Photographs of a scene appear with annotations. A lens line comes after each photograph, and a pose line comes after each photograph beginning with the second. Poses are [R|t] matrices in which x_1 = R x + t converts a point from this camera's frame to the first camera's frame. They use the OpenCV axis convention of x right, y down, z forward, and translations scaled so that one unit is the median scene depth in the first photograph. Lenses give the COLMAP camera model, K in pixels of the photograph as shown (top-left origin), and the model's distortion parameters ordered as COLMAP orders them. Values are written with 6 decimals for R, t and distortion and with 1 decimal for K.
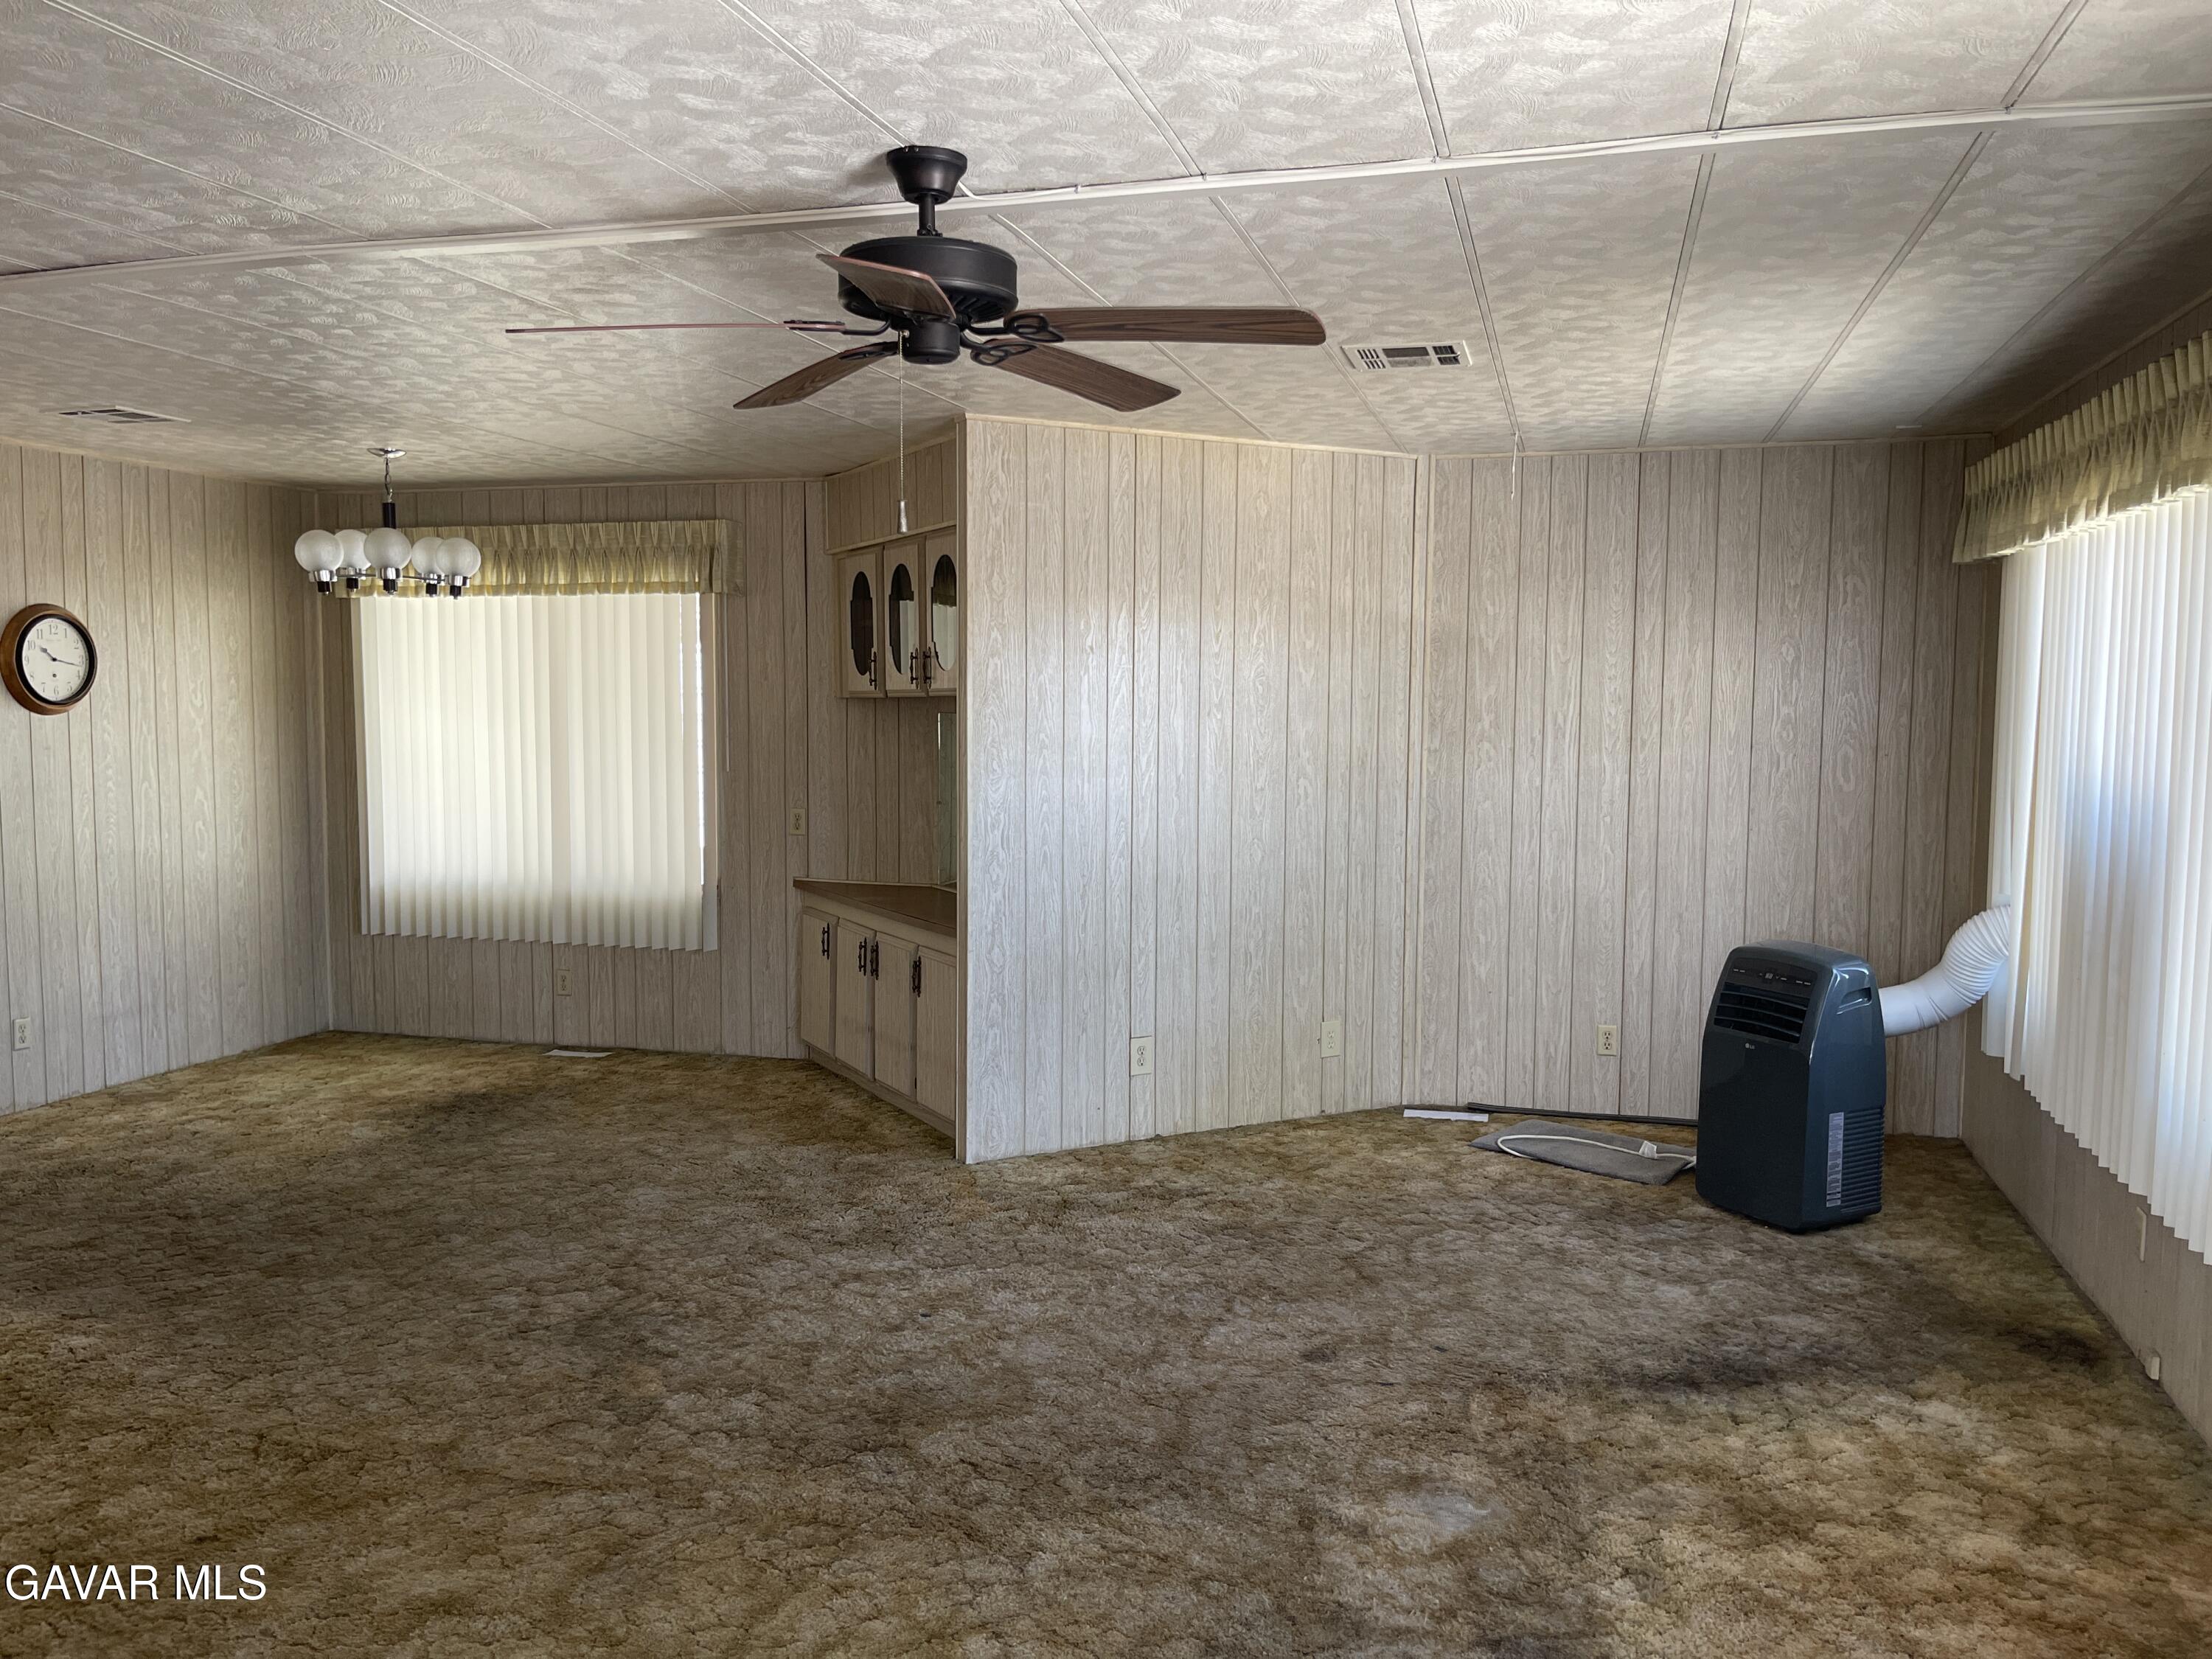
lens RADIAL K [[1678.7, 0, 1106.0], [0, 1678.7, 829.5], [0, 0, 1]] dist [0.076686, -0.115059]
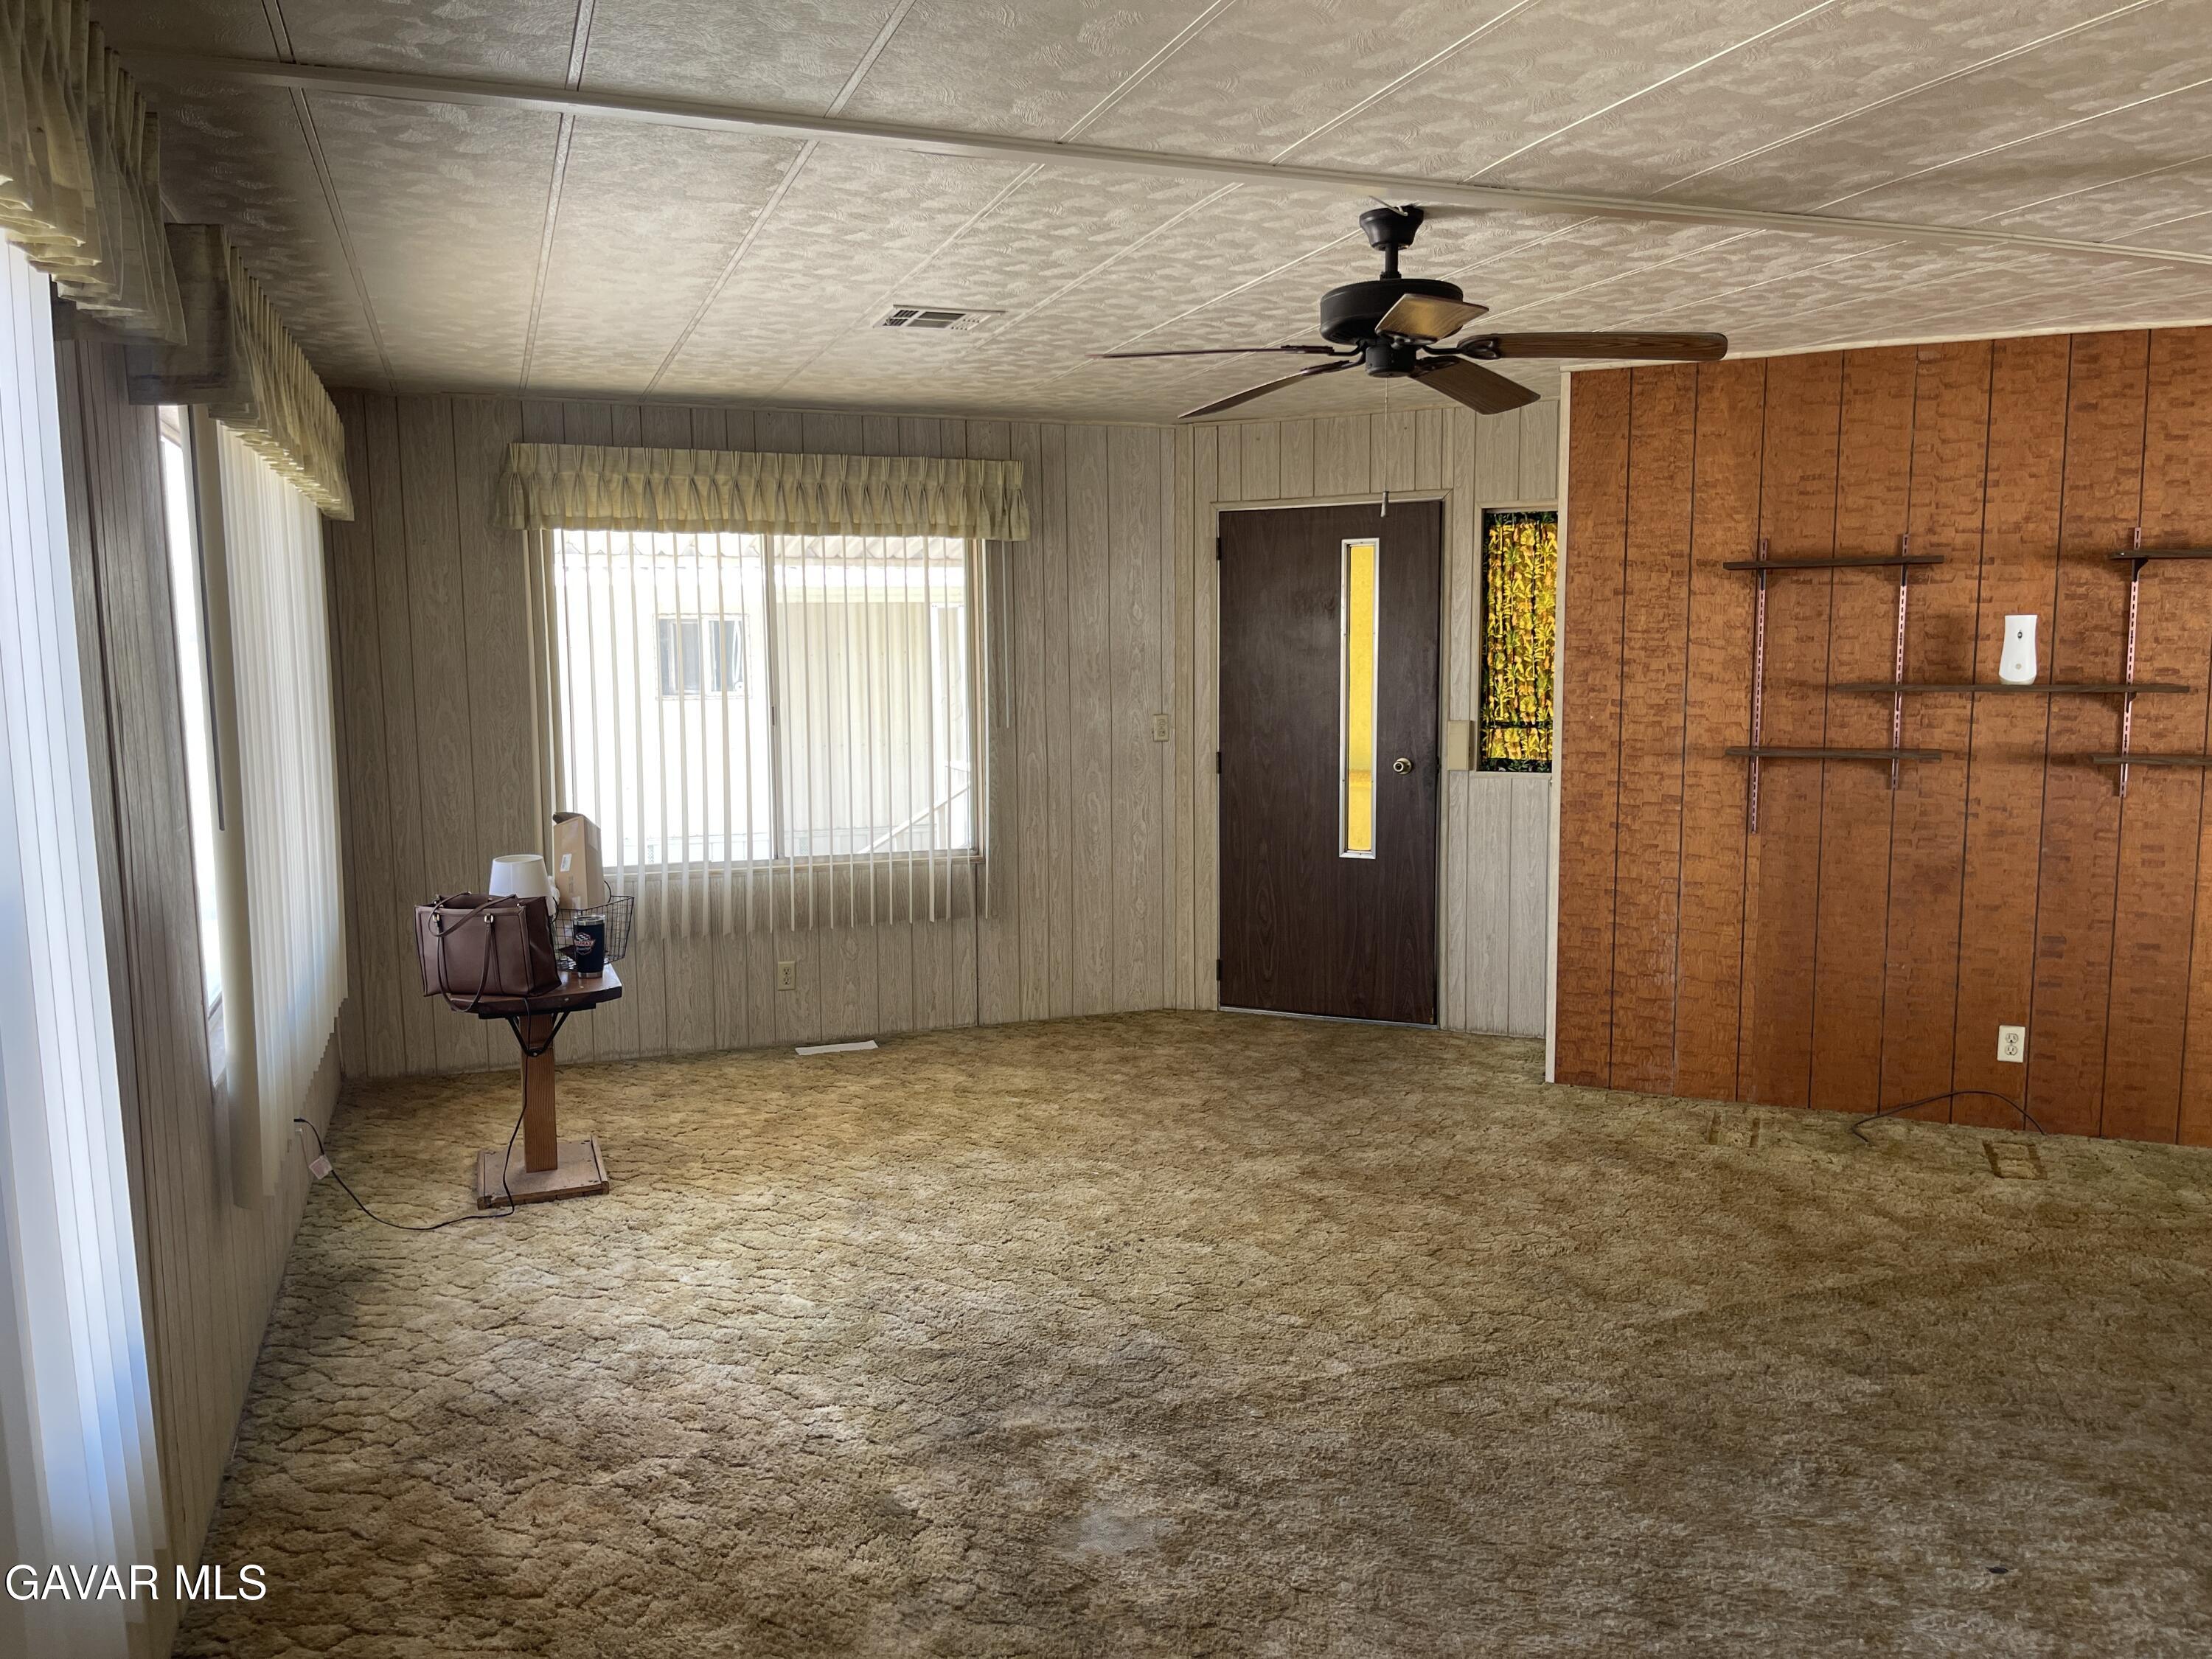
lens RADIAL K [[1661.2, 0, 1100.1], [0, 1661.2, 839.0], [0, 0, 1]] dist [0.066258, -0.095524]
pose [[-0.813789, 0.071084, -0.576797, 0.710706], [-0.039786, 0.983349, 0.177321, -0.129538], [0.579797, 0.167250, -0.797410, 1.677944]]
